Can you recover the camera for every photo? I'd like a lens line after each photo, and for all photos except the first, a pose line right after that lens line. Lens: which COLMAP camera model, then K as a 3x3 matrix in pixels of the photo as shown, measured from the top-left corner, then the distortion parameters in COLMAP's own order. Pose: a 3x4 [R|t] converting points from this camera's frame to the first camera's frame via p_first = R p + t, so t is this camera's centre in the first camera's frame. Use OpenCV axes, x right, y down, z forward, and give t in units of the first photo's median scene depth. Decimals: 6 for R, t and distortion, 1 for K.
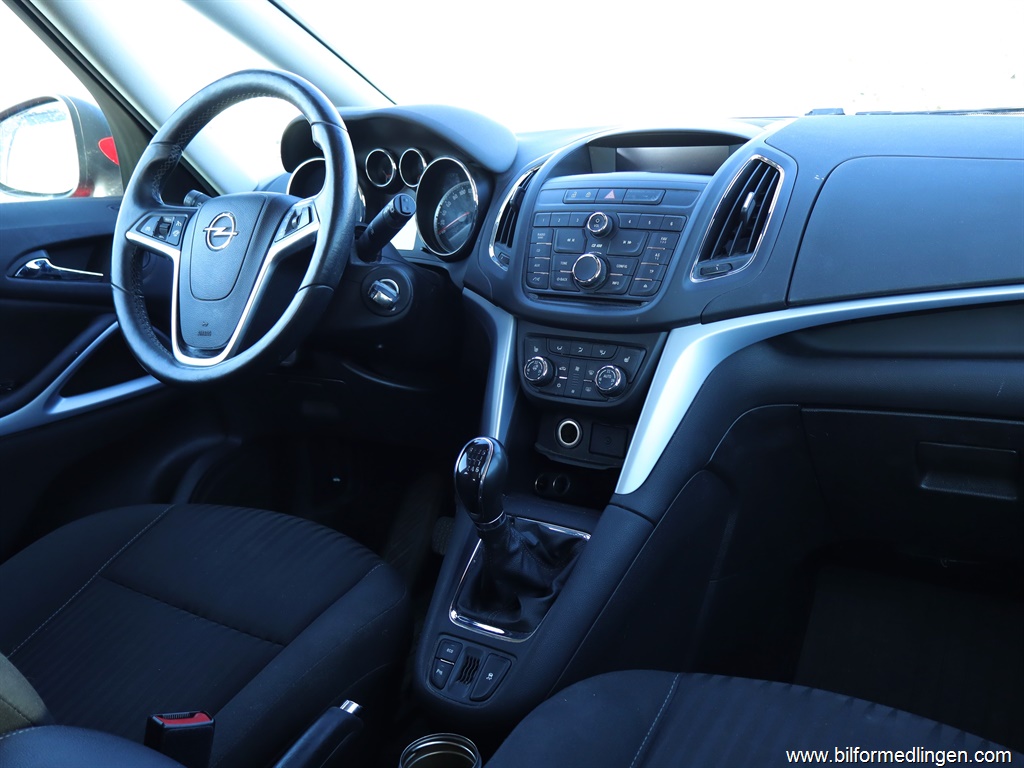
lens RADIAL K [[958.9, 0, 501.6], [0, 958.9, 383.2], [0, 0, 1]] dist [-0.002643, 0.000000]
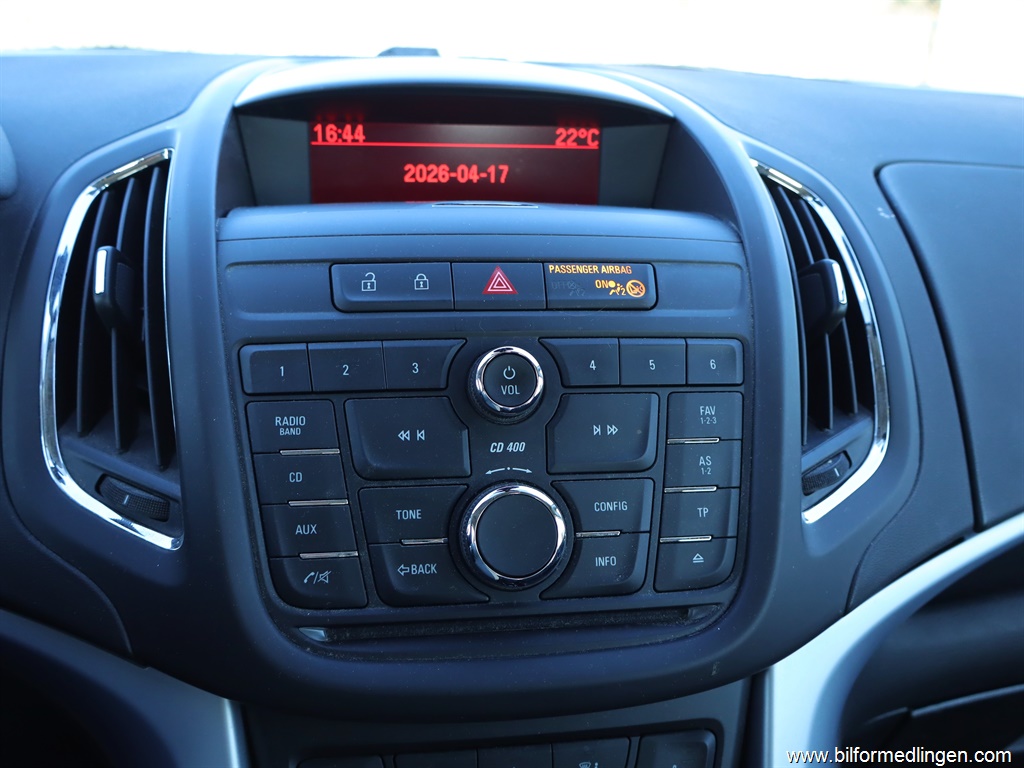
lens RADIAL K [[958.9, 0, 510.6], [0, 958.9, 388.9], [0, 0, 1]] dist [-0.002643, 0.000000]
pose [[0.734125, -0.163423, 0.659055, -0.111034], [0.119644, 0.986552, 0.111360, -0.199628], [-0.668391, -0.002900, 0.743804, 0.760934]]
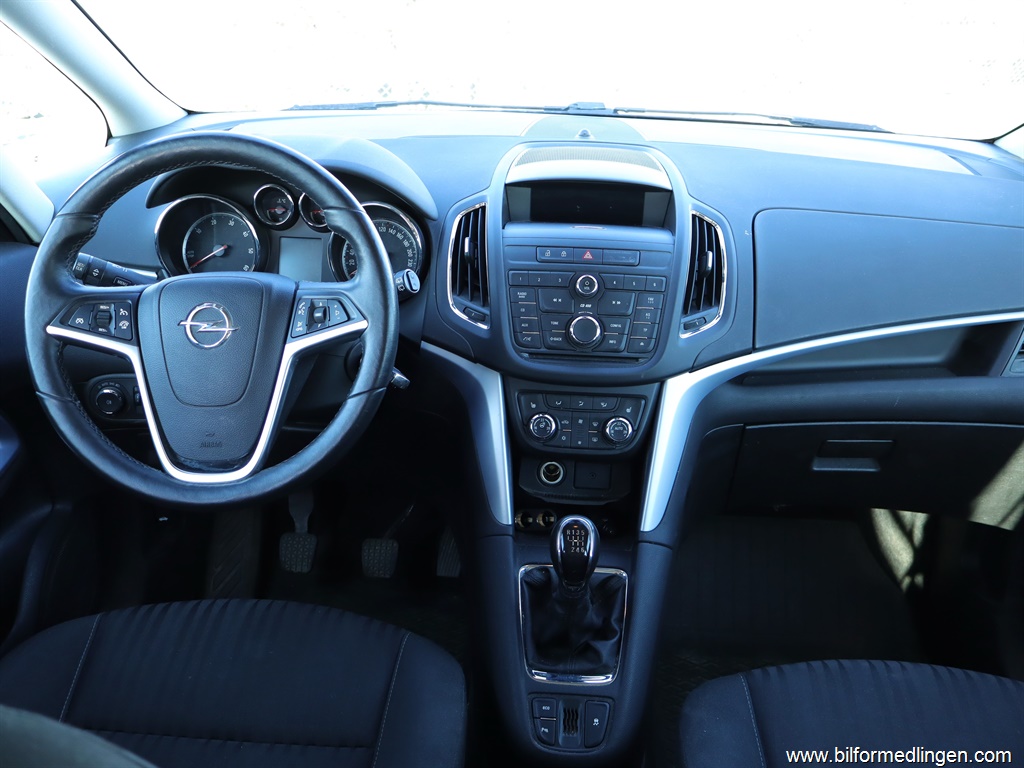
lens RADIAL K [[958.9, 0, 505.7], [0, 958.9, 387.1], [0, 0, 1]] dist [-0.002643, 0.000000]
pose [[0.860983, -0.146423, 0.487103, -0.517370], [0.077263, 0.984205, 0.159284, -0.232692], [-0.502732, -0.099505, 0.858696, 0.112723]]
